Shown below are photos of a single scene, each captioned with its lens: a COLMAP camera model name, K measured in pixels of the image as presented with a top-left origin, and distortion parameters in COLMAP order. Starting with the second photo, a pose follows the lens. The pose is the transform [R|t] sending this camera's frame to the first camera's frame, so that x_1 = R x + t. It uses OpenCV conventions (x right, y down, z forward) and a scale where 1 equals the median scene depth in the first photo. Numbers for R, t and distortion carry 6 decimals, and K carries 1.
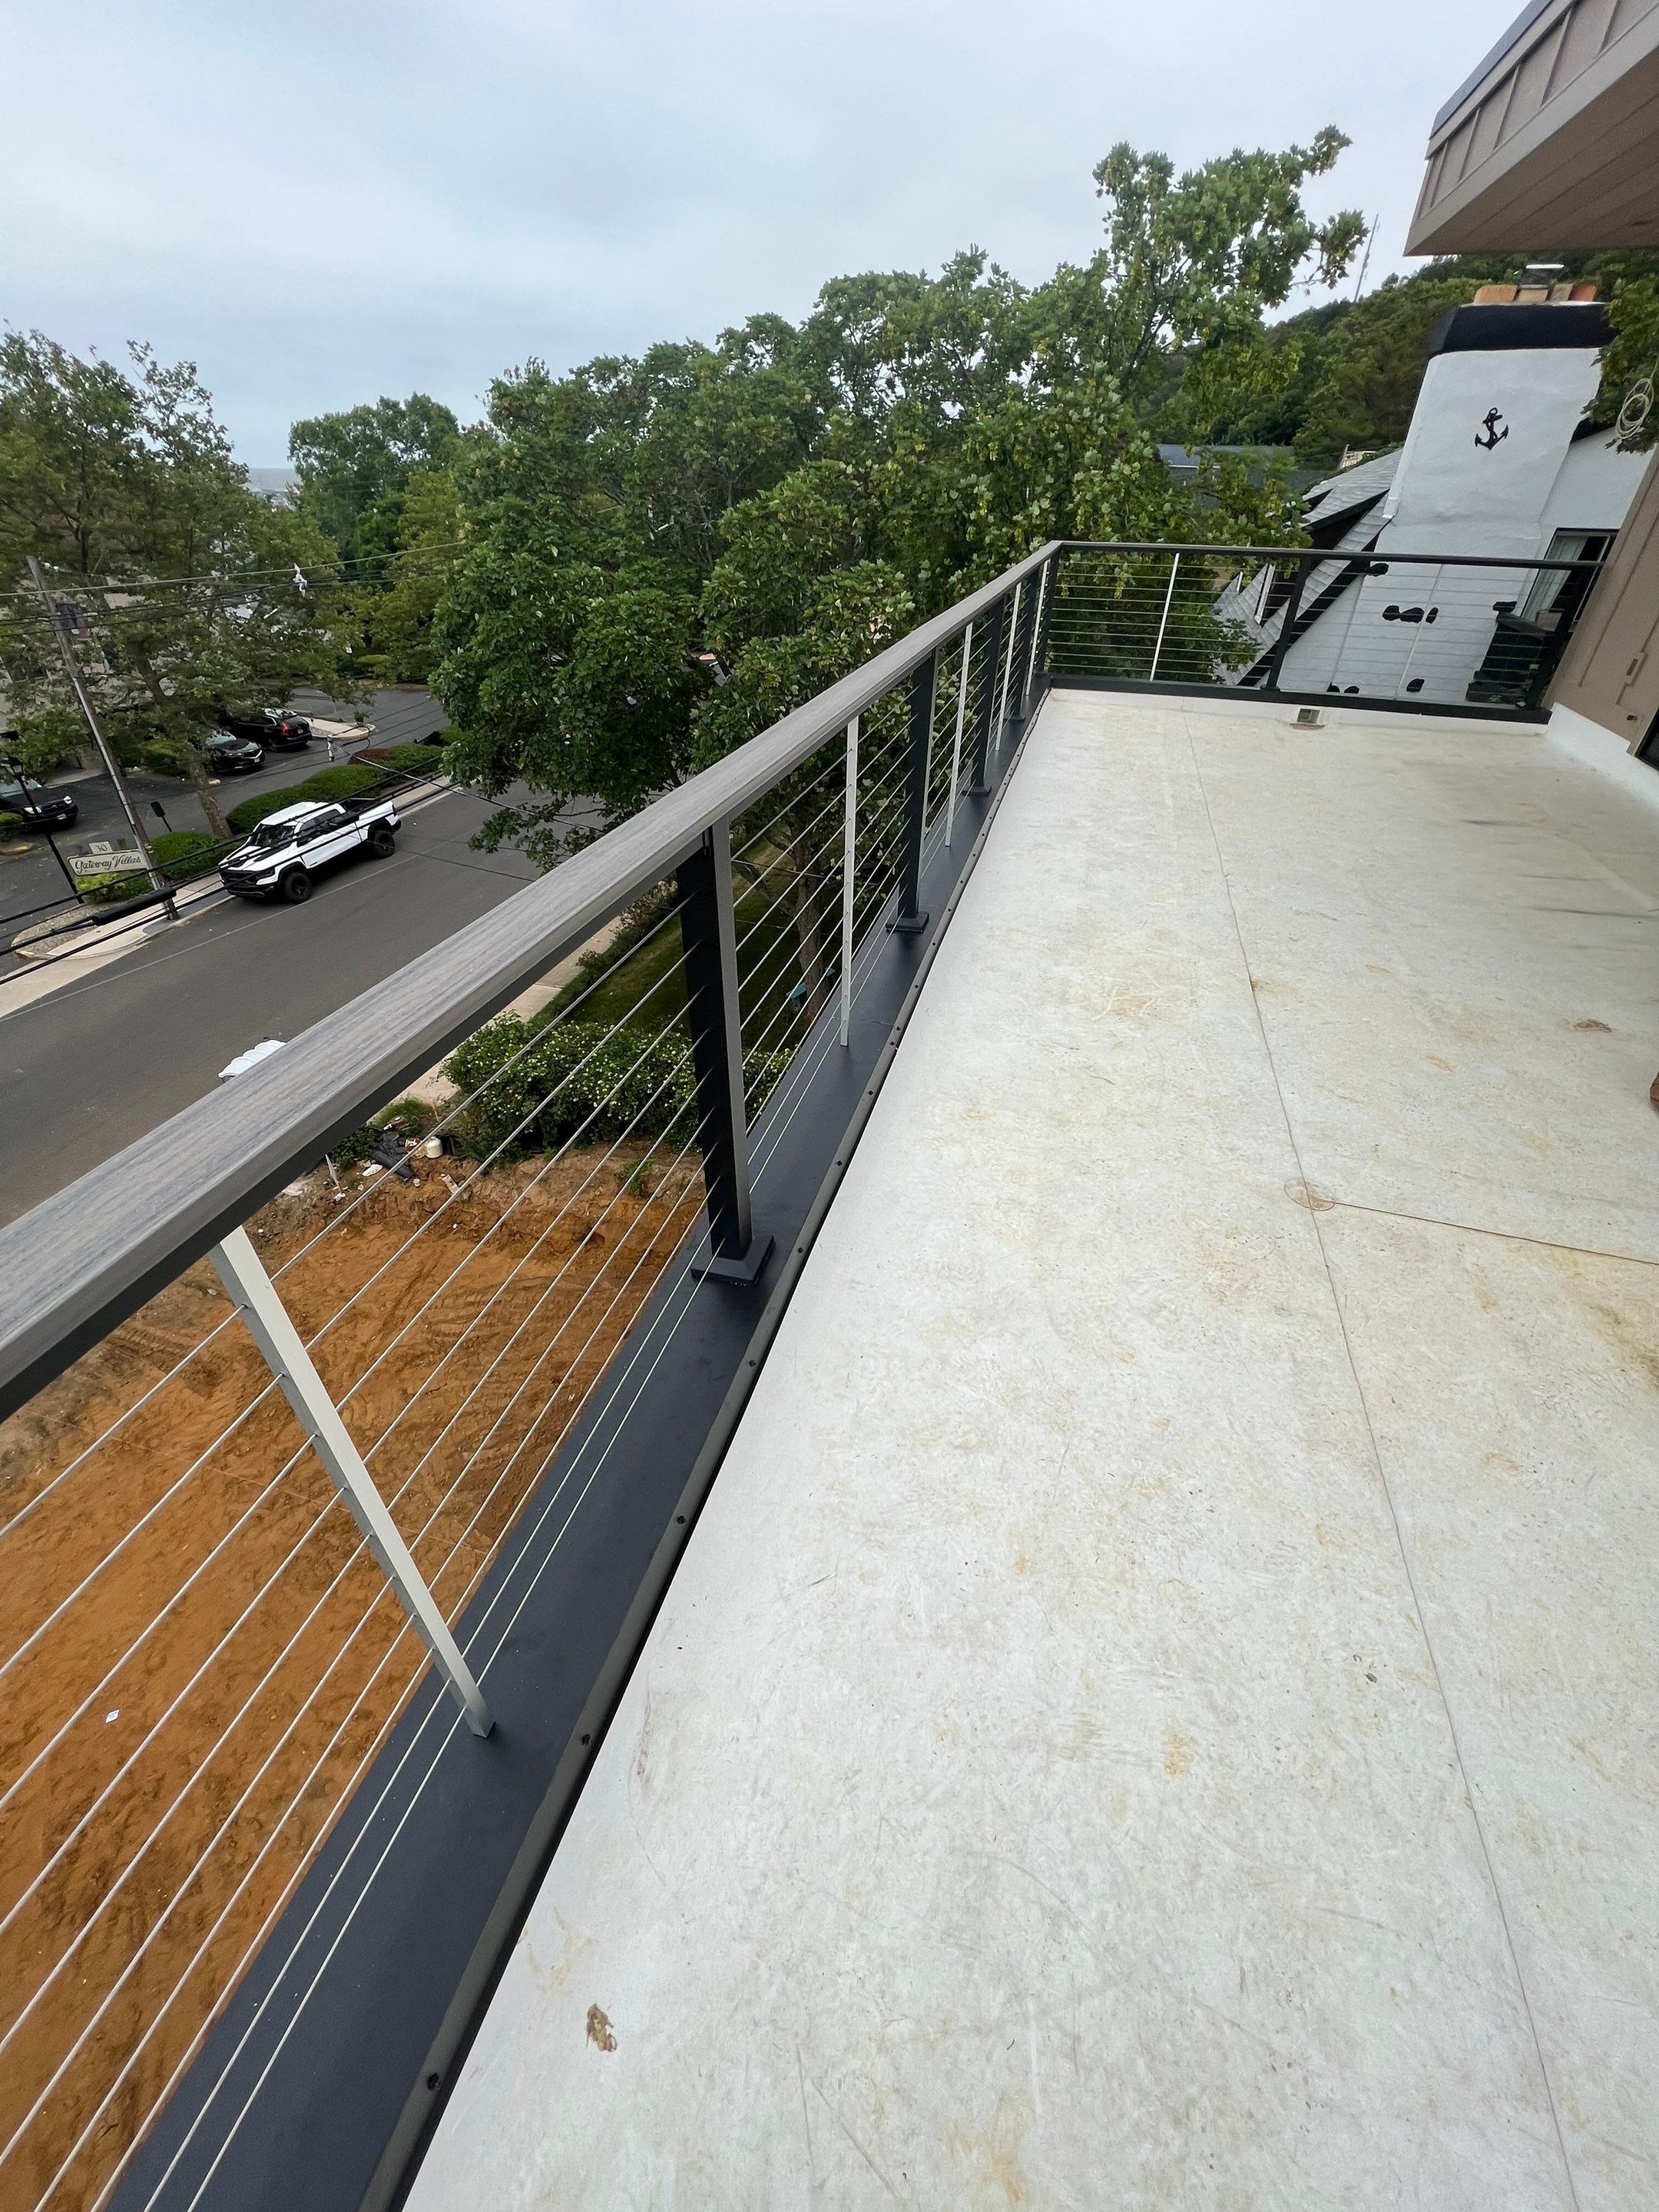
lens RADIAL K [[883.4, 0, 827.7], [0, 883.4, 1107.6], [0, 0, 1]] dist [-0.002297, 0.000222]
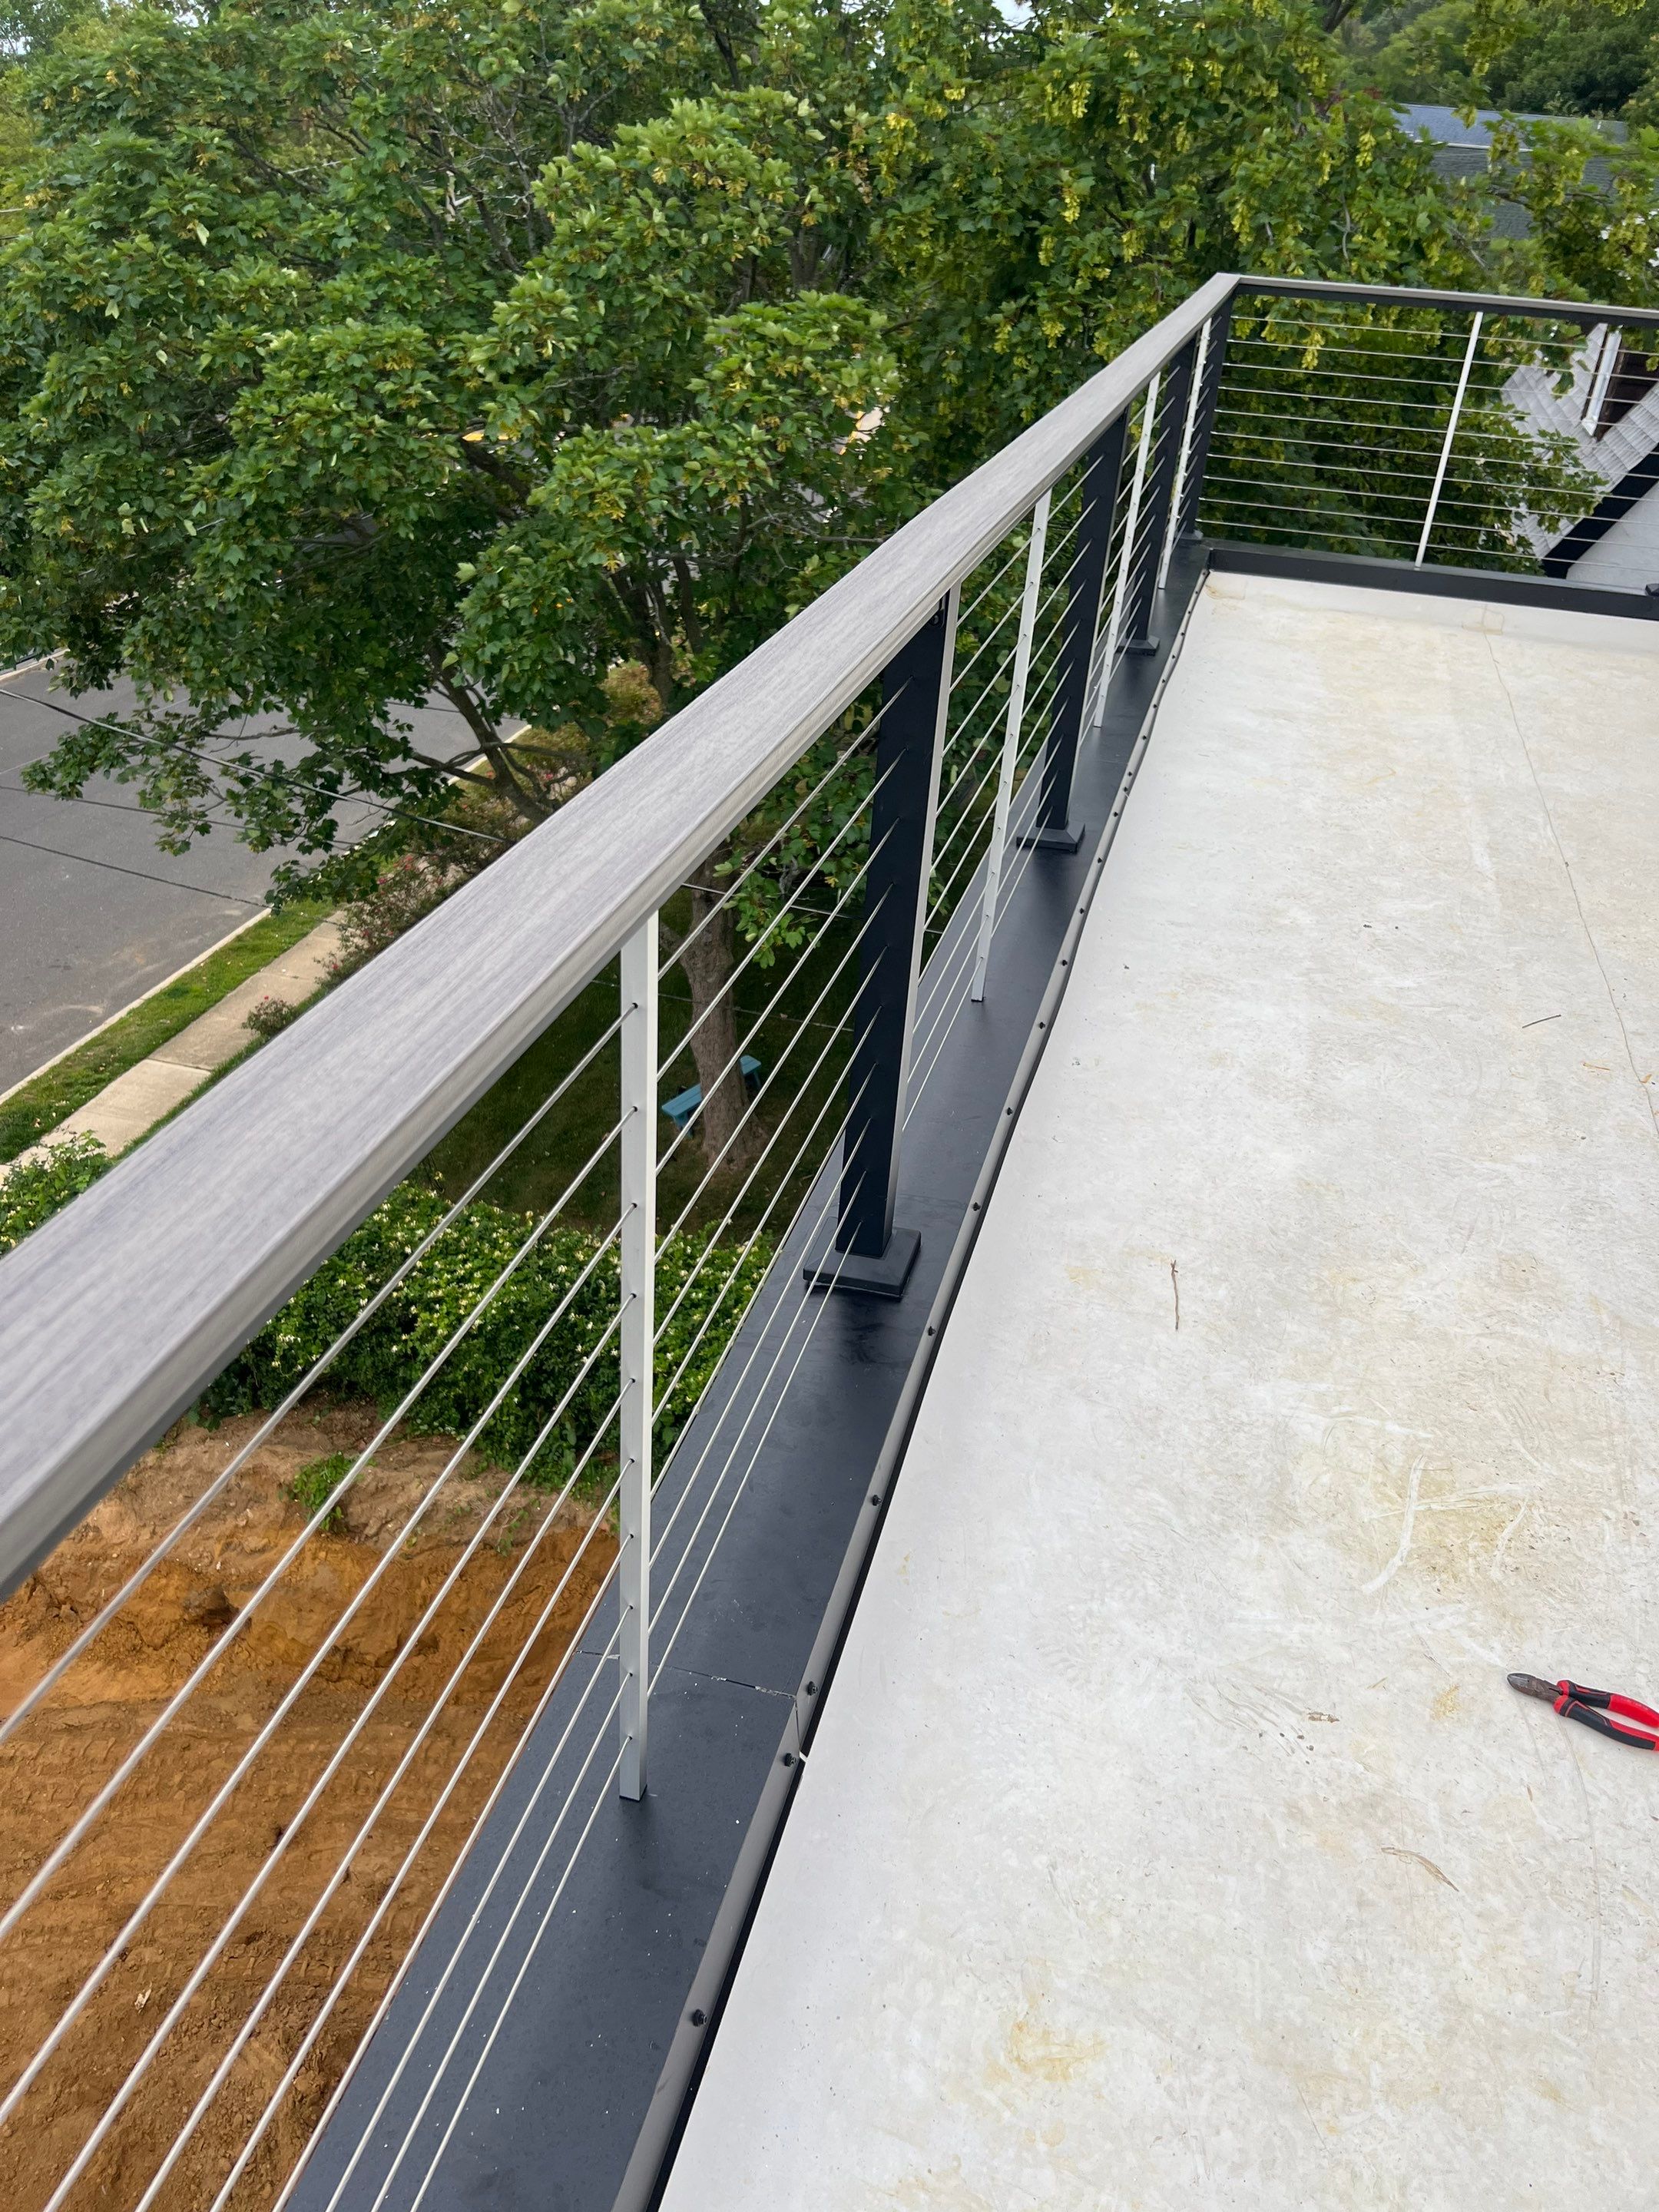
lens RADIAL K [[1667.7, 0, 830.5], [0, 1667.7, 1109.9], [0, 0, 1]] dist [0.035315, -0.047870]
pose [[0.998635, 0.032031, 0.041264, 0.022343], [-0.028186, 0.995489, -0.090599, -0.103833], [-0.043980, 0.089312, 0.995032, 0.144301]]
